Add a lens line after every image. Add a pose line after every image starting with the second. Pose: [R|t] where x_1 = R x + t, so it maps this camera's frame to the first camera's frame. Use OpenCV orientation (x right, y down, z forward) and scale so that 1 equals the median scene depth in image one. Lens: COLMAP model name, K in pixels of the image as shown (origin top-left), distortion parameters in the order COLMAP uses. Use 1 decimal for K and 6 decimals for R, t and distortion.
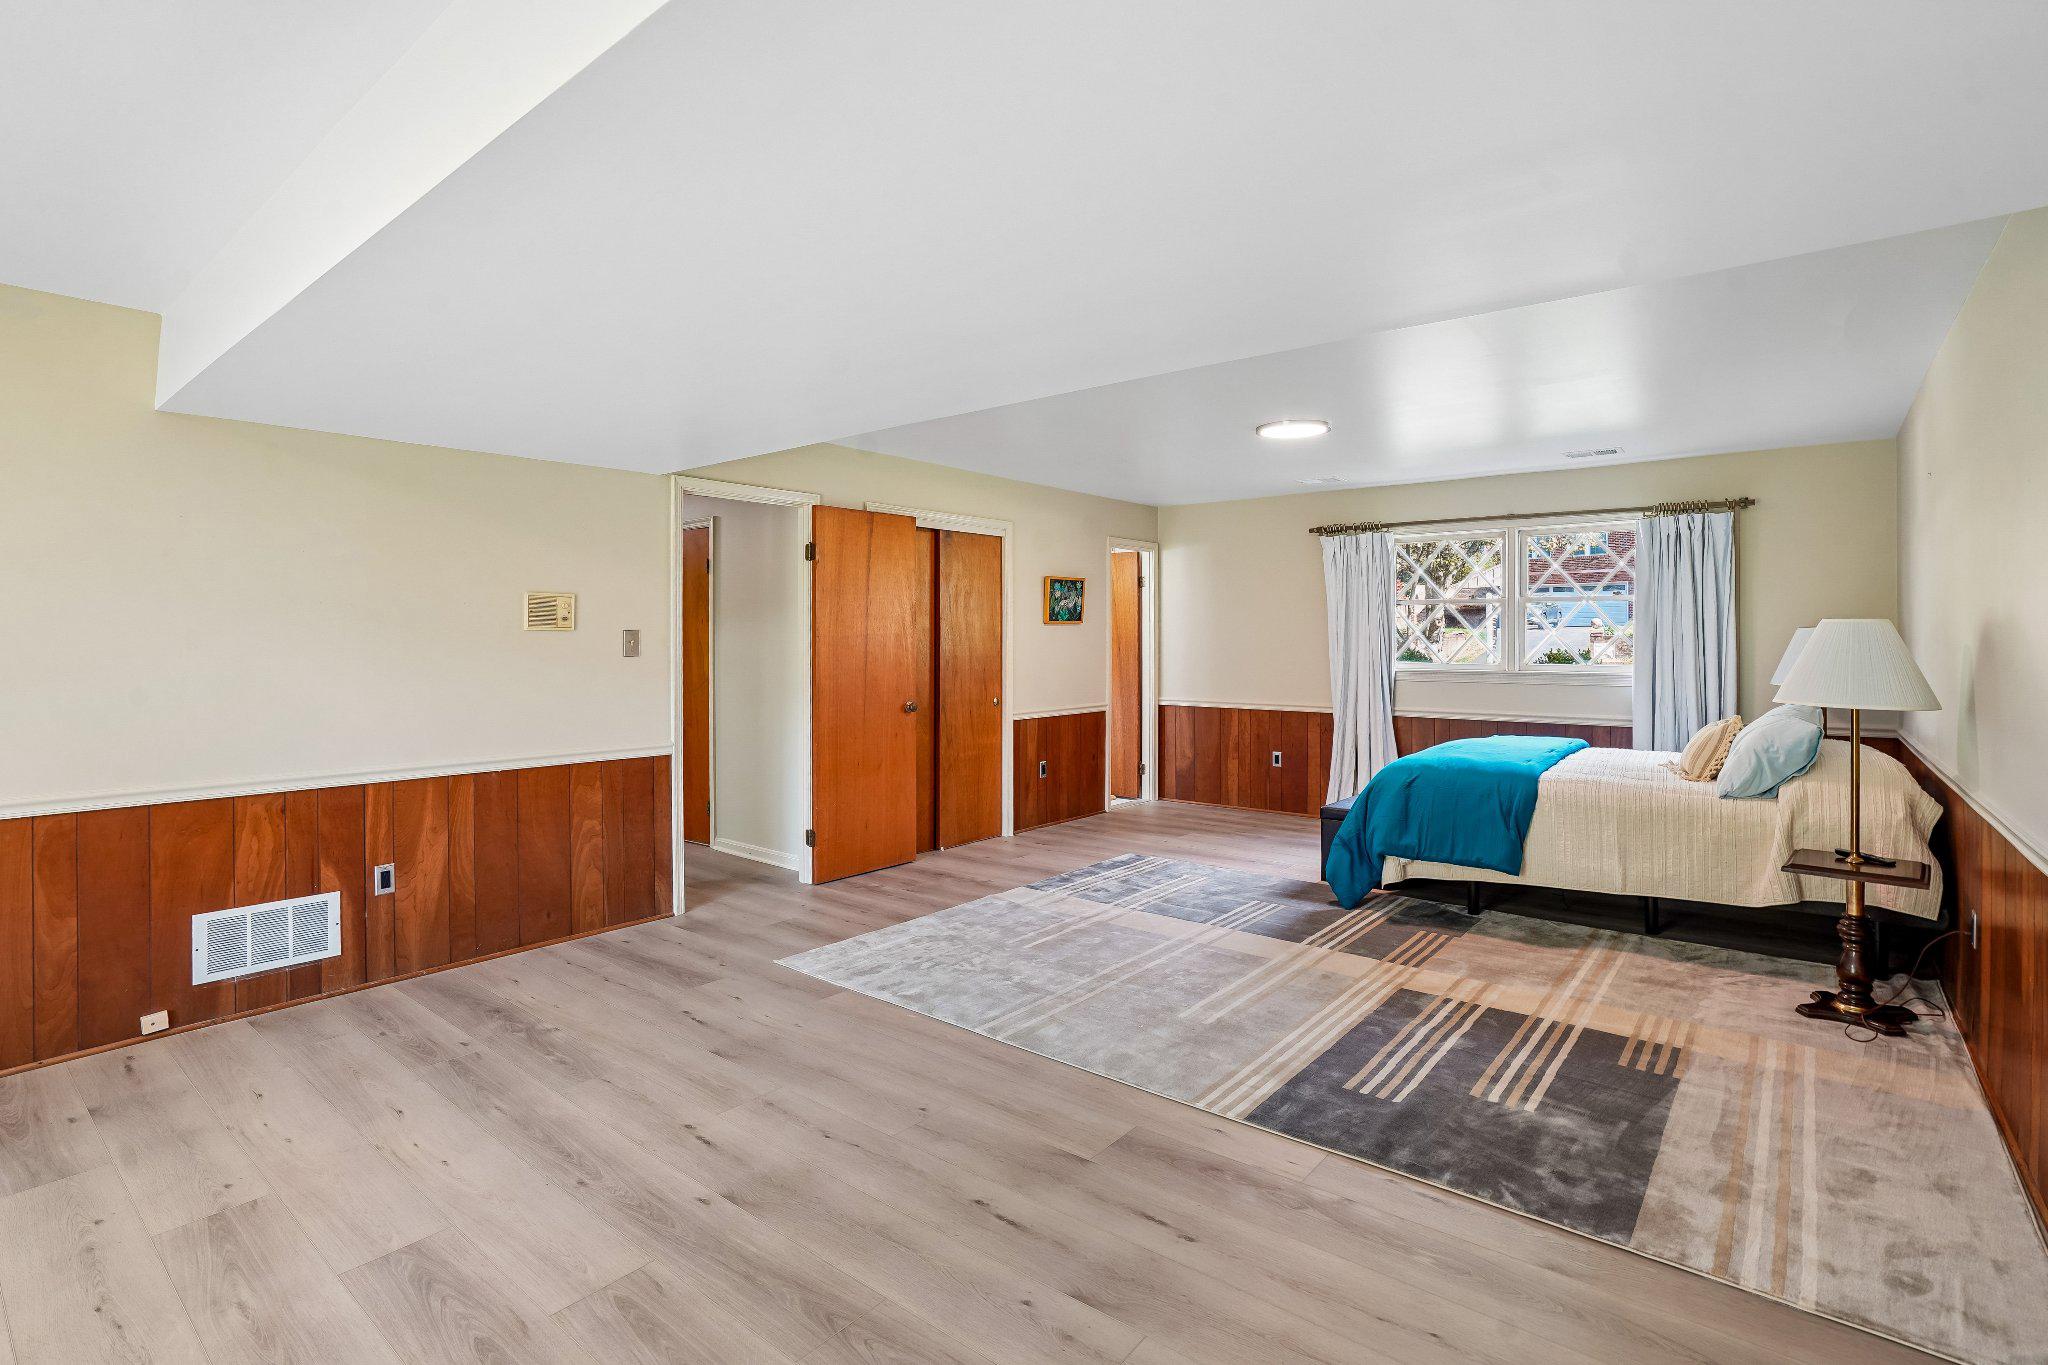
lens RADIAL K [[983.1, 0, 975.0], [0, 983.1, 637.9], [0, 0, 1]] dist [-0.036907, 0.008986]
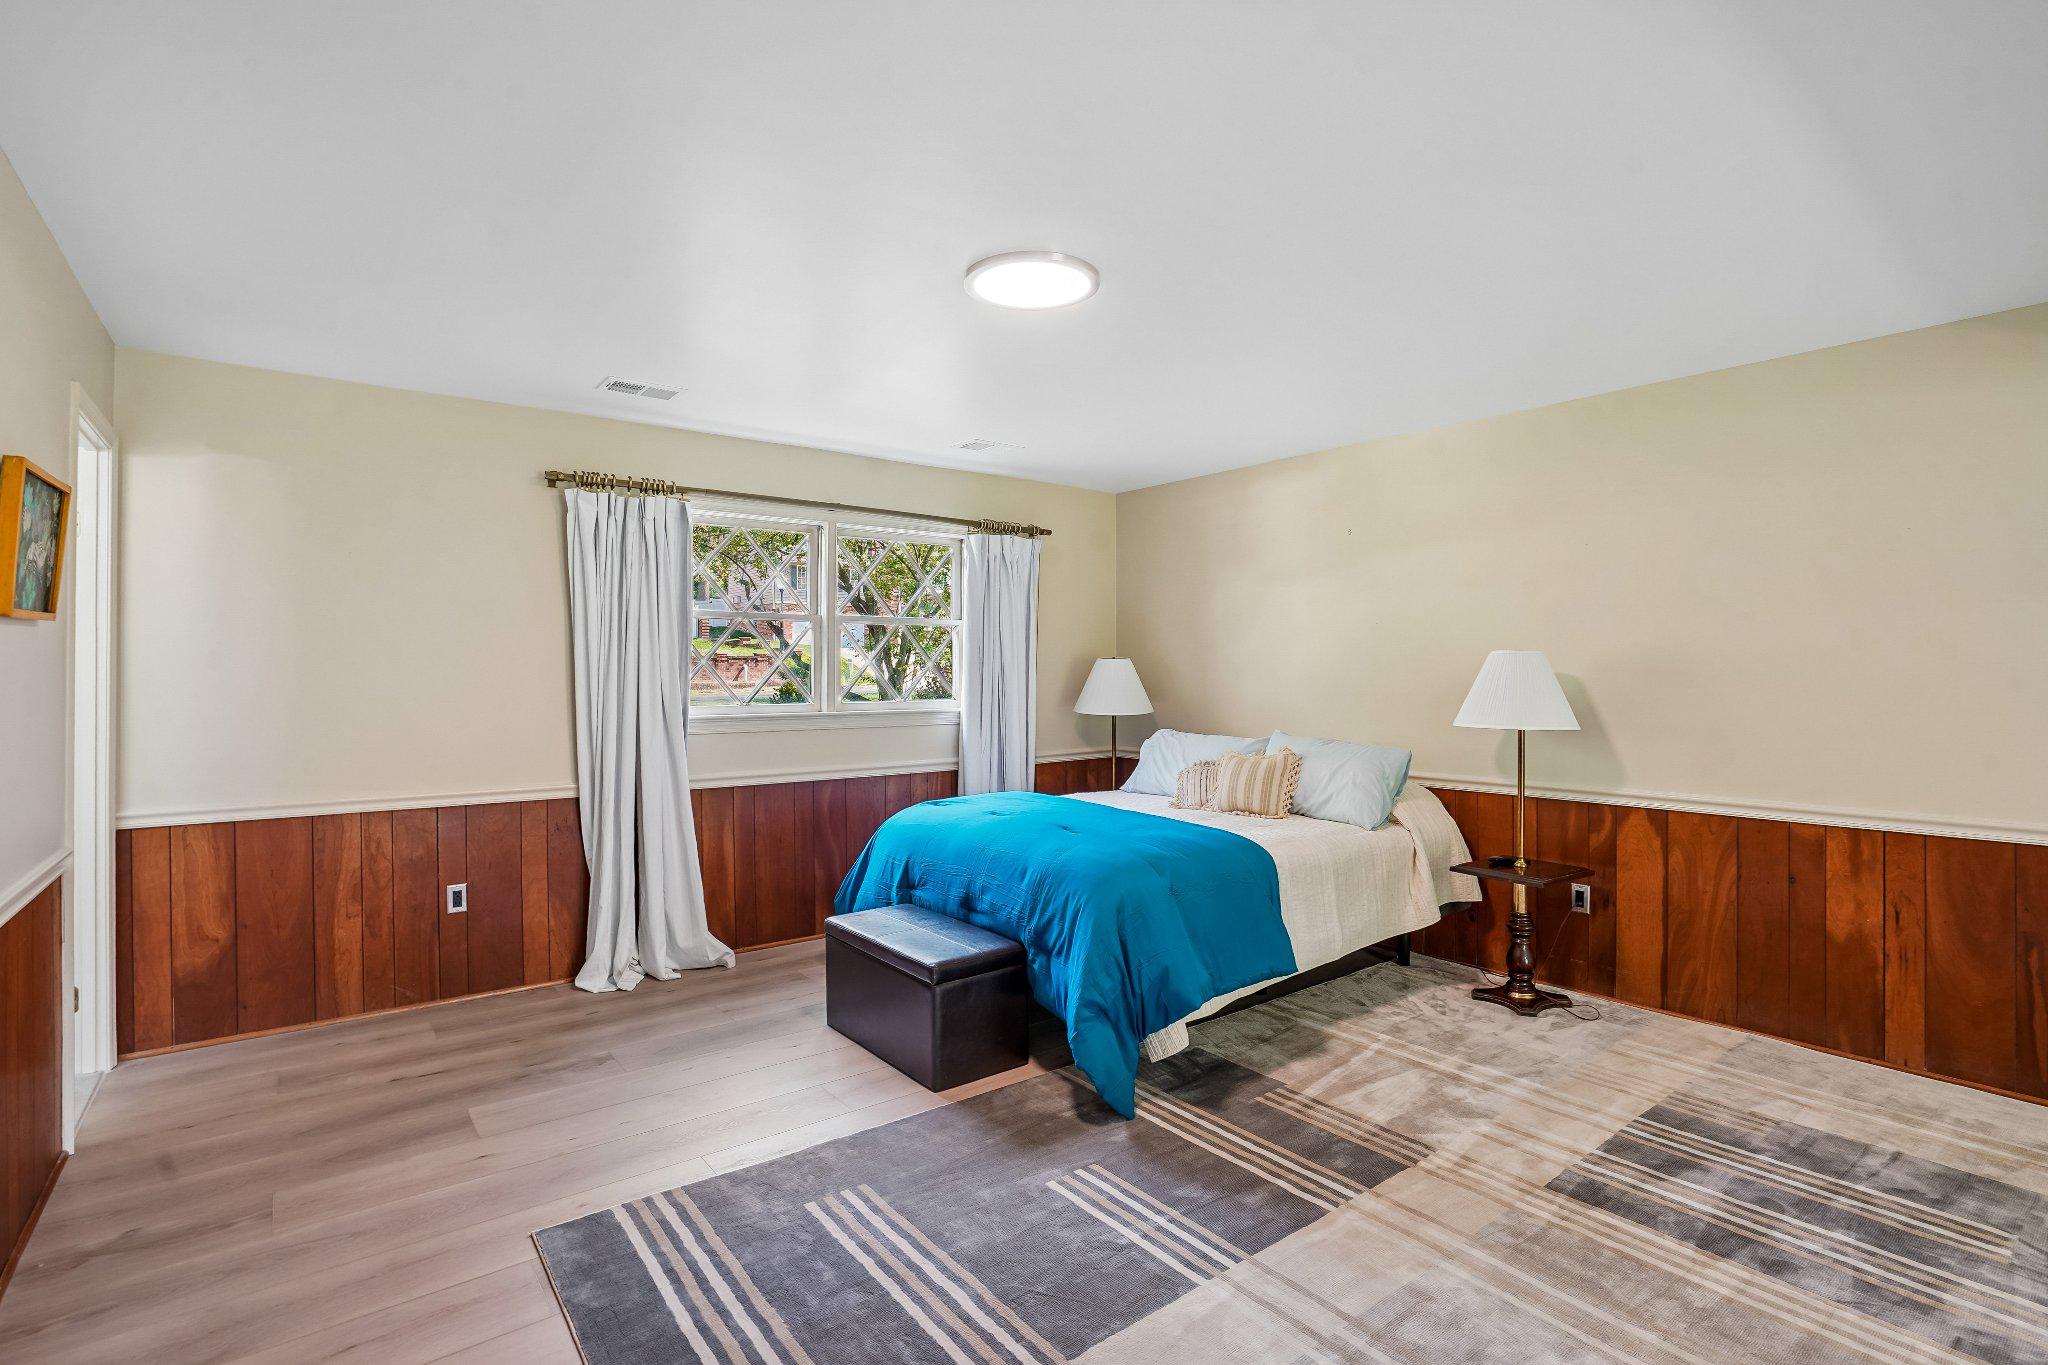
lens RADIAL K [[983.1, 0, 1021.4], [0, 983.1, 671.6], [0, 0, 1]] dist [-0.036907, 0.008986]
pose [[0.200170, 0.002480, 0.979758, -0.253402], [0.002264, 0.999993, -0.002994, 0.008270], [-0.979758, 0.002817, 0.200163, 1.095320]]
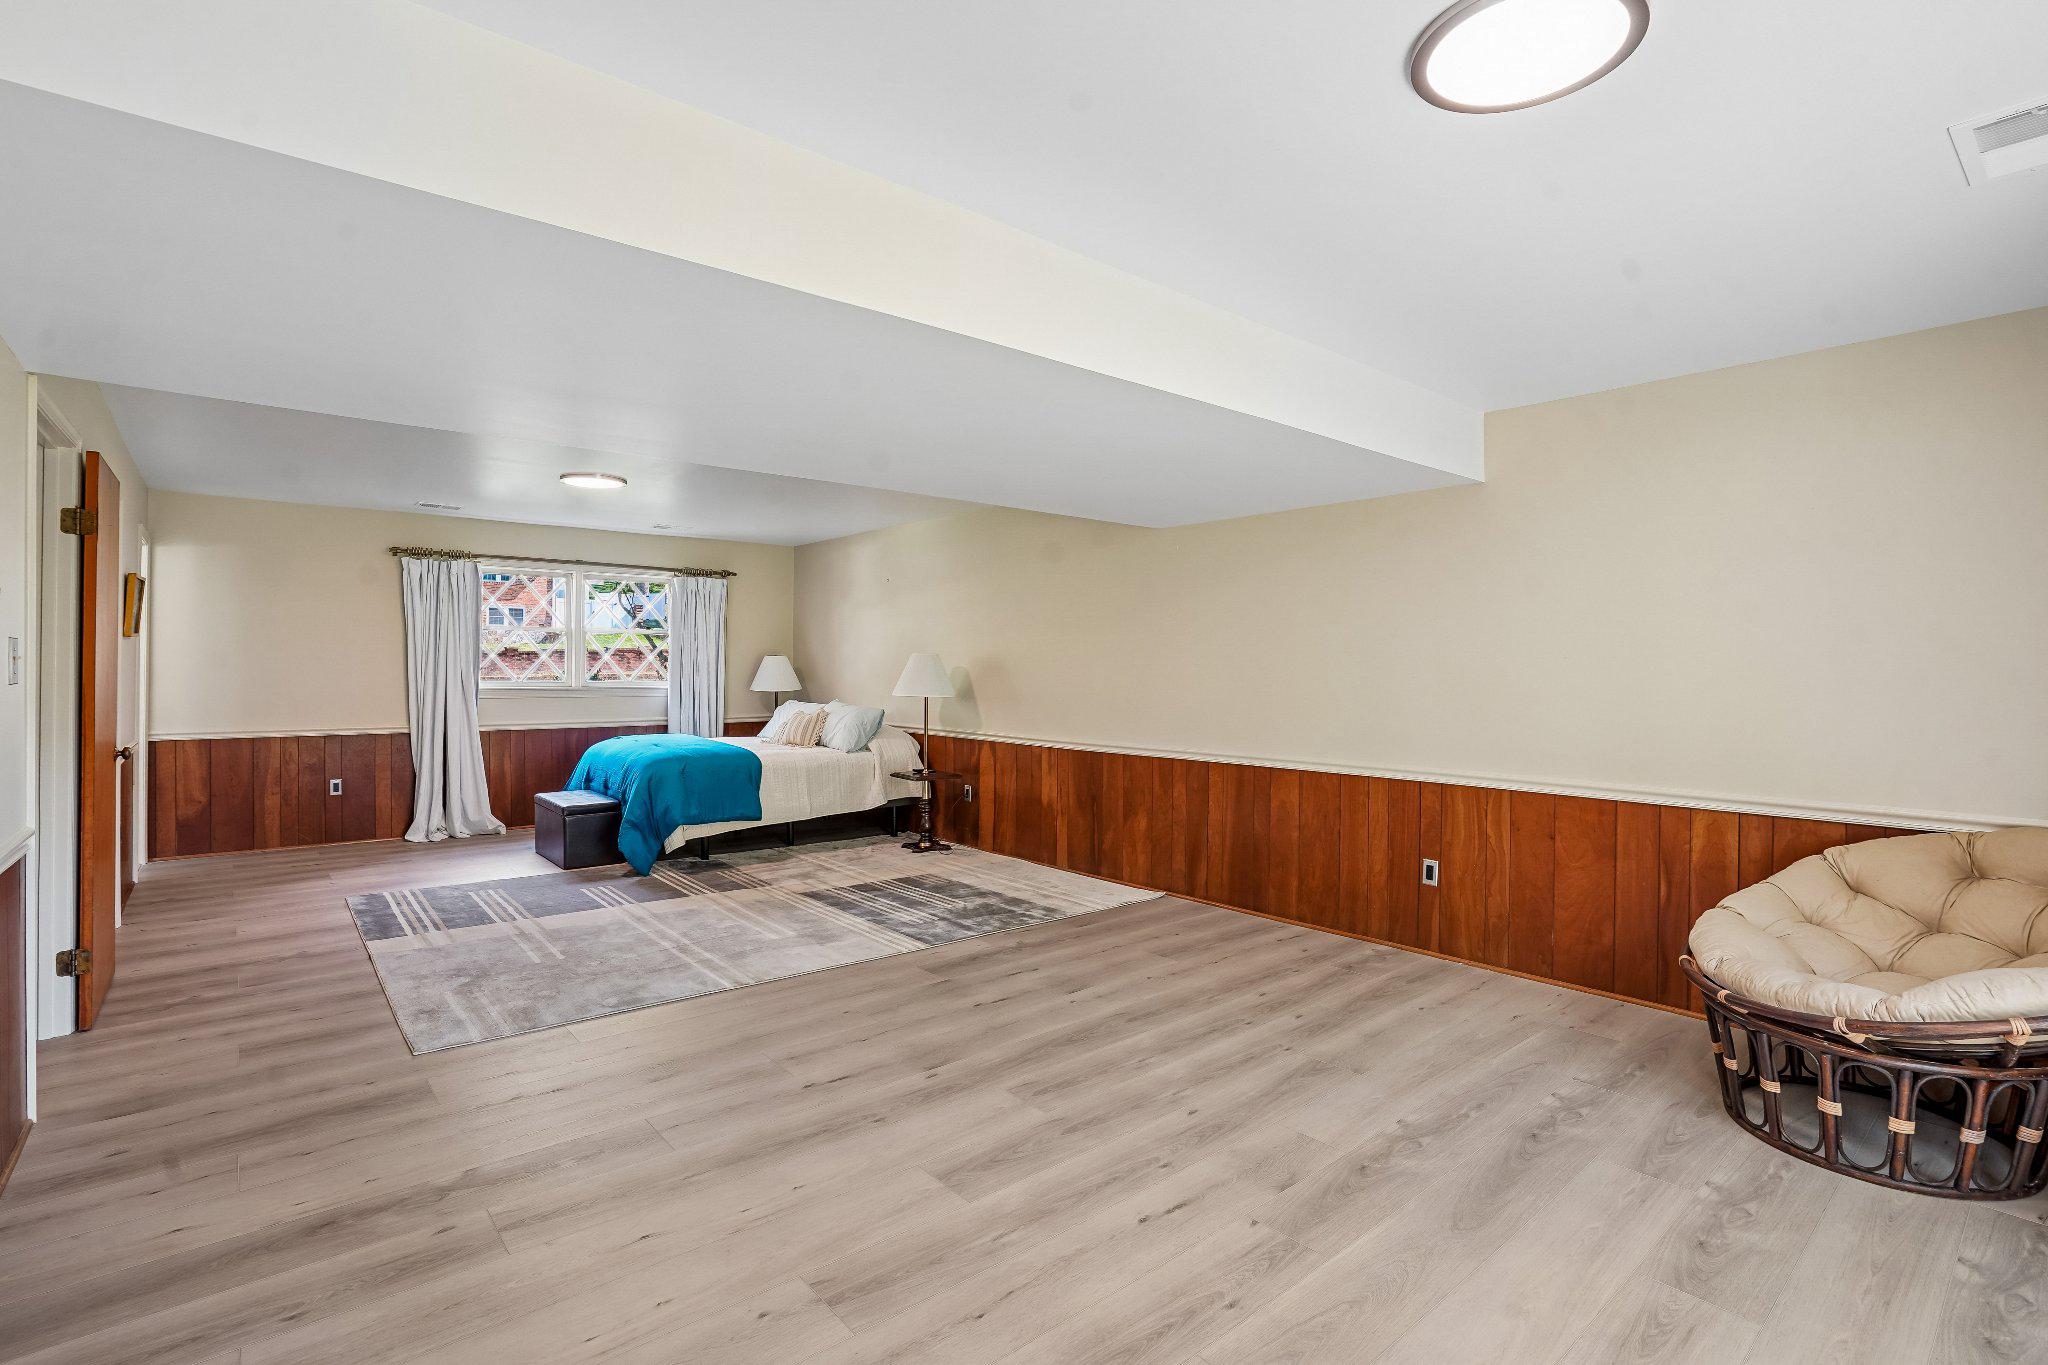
lens RADIAL K [[983.1, 0, 1028.6], [0, 983.1, 667.5], [0, 0, 1]] dist [-0.036907, 0.008986]
pose [[0.154696, -0.000447, 0.987962, -0.913533], [-0.009293, 0.999955, 0.001908, 0.002555], [-0.987918, -0.009476, 0.154685, 0.373323]]
